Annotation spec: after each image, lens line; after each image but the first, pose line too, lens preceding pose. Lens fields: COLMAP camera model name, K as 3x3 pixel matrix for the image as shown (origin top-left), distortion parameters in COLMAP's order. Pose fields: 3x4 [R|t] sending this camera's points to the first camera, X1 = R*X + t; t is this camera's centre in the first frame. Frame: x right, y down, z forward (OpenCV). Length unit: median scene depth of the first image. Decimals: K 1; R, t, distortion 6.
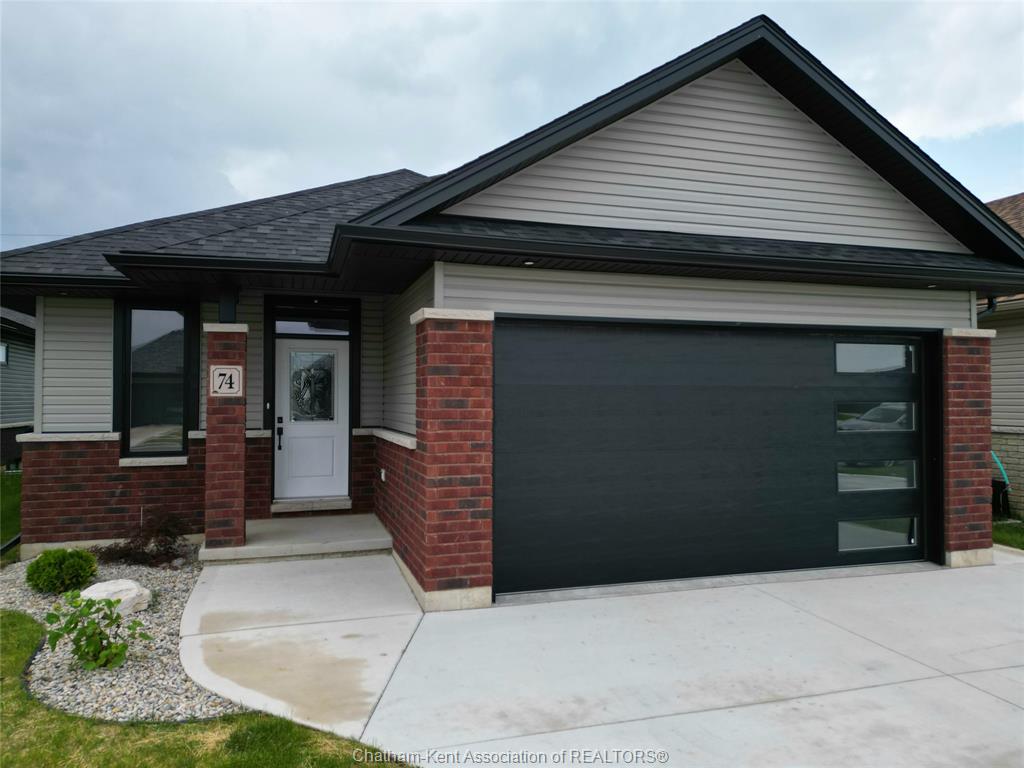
lens RADIAL K [[715.3, 0, 515.0], [0, 715.3, 385.7], [0, 0, 1]] dist [0.063069, -0.053939]
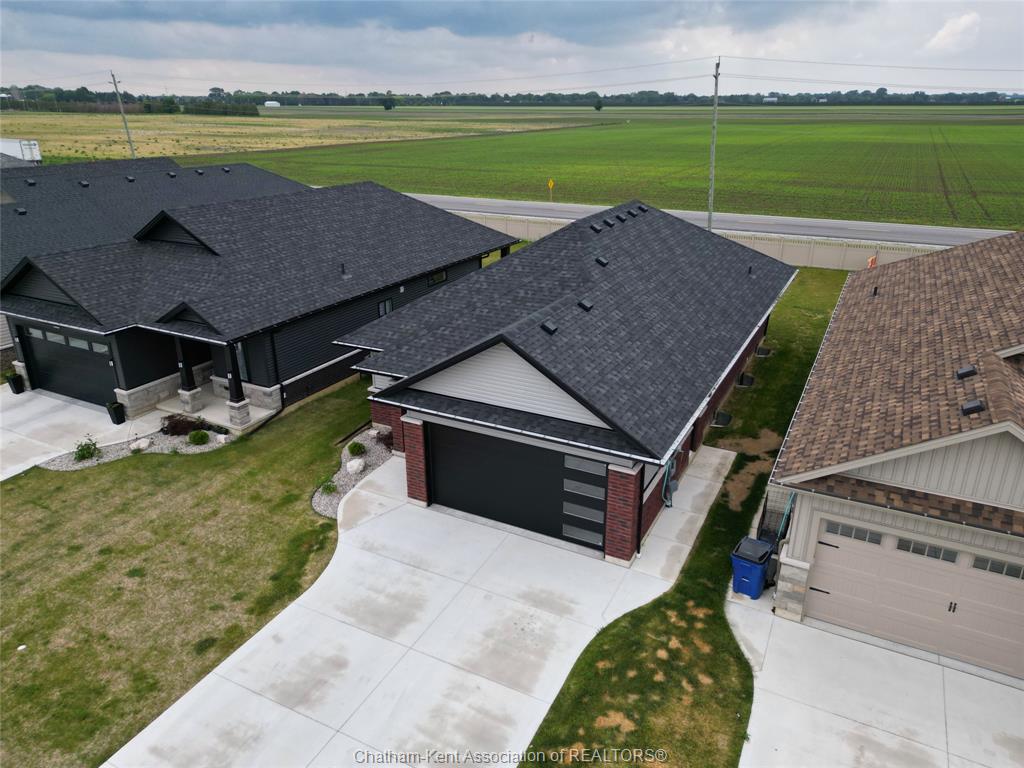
lens RADIAL K [[715.3, 0, 510.8], [0, 715.3, 385.4], [0, 0, 1]] dist [0.063069, -0.053939]
pose [[0.704522, 0.260950, -0.659965, 1.852203], [0.015432, 0.924091, 0.381860, -1.181617], [0.709514, -0.279214, 0.647016, -0.517377]]
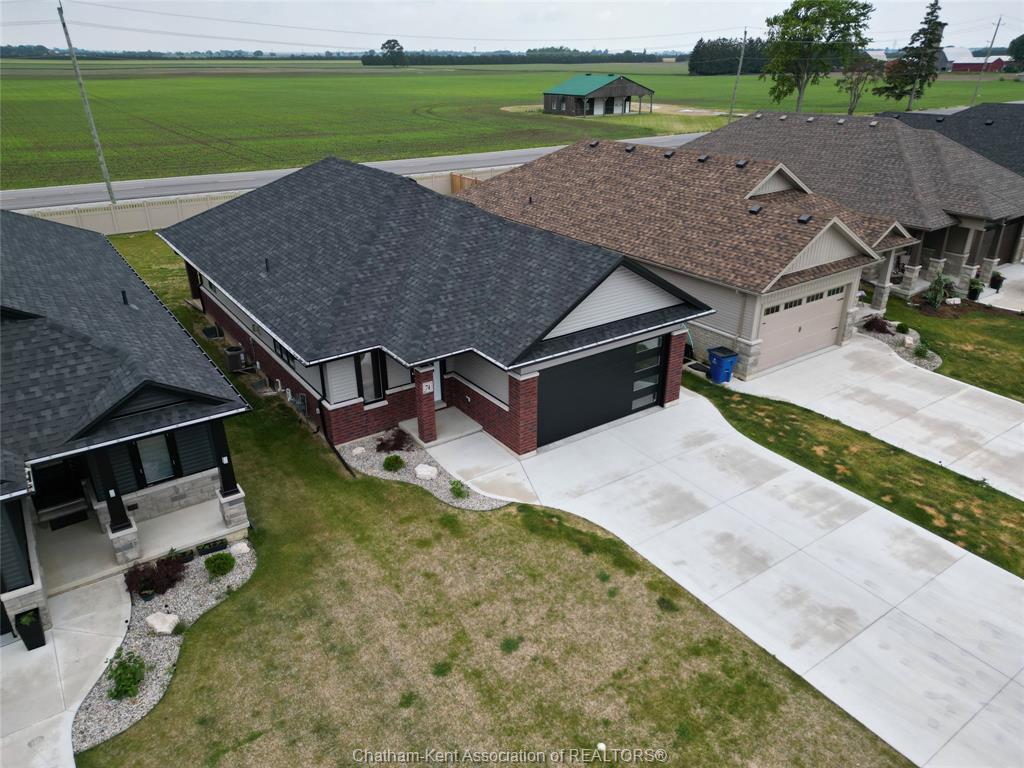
lens RADIAL K [[715.3, 0, 515.0], [0, 715.3, 384.8], [0, 0, 1]] dist [0.063069, -0.053939]
pose [[0.953739, -0.127852, 0.272097, -0.836426], [-0.003620, 0.900117, 0.435634, -1.202416], [-0.300615, -0.416466, 0.858013, -1.395881]]
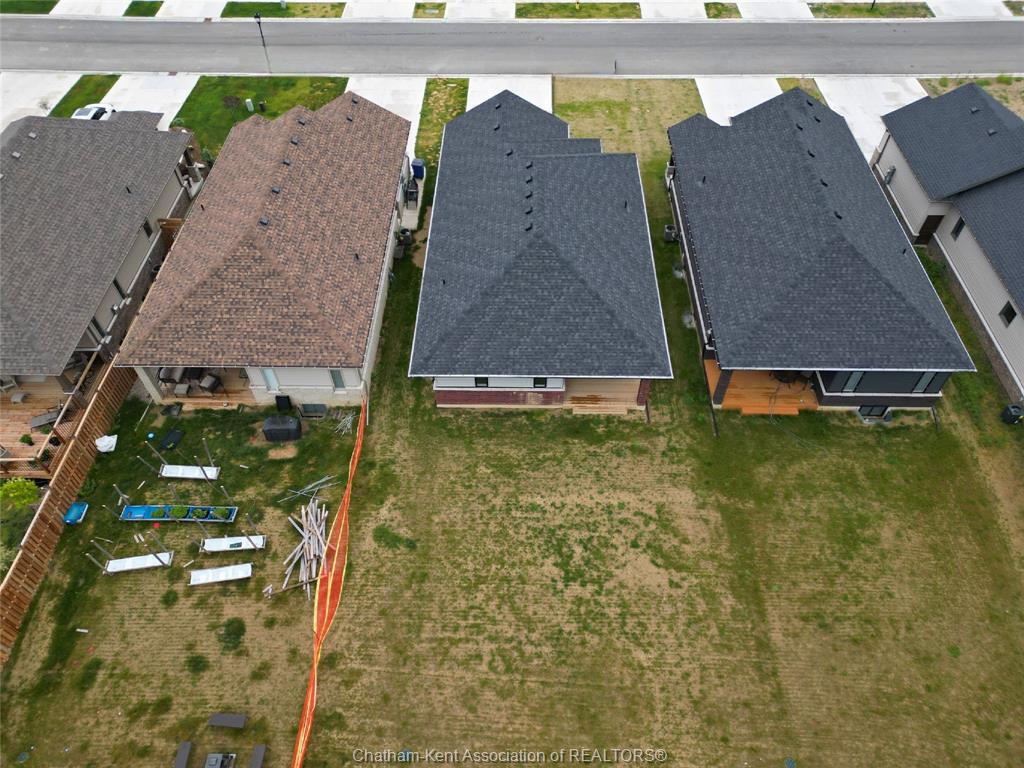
lens RADIAL K [[715.3, 0, 515.6], [0, 715.3, 382.4], [0, 0, 1]] dist [0.063069, -0.053939]
pose [[-0.947722, -0.239087, 0.211328, -1.615081], [0.001095, 0.659830, 0.751415, -3.400235], [-0.319094, 0.712364, -0.625073, 6.441178]]
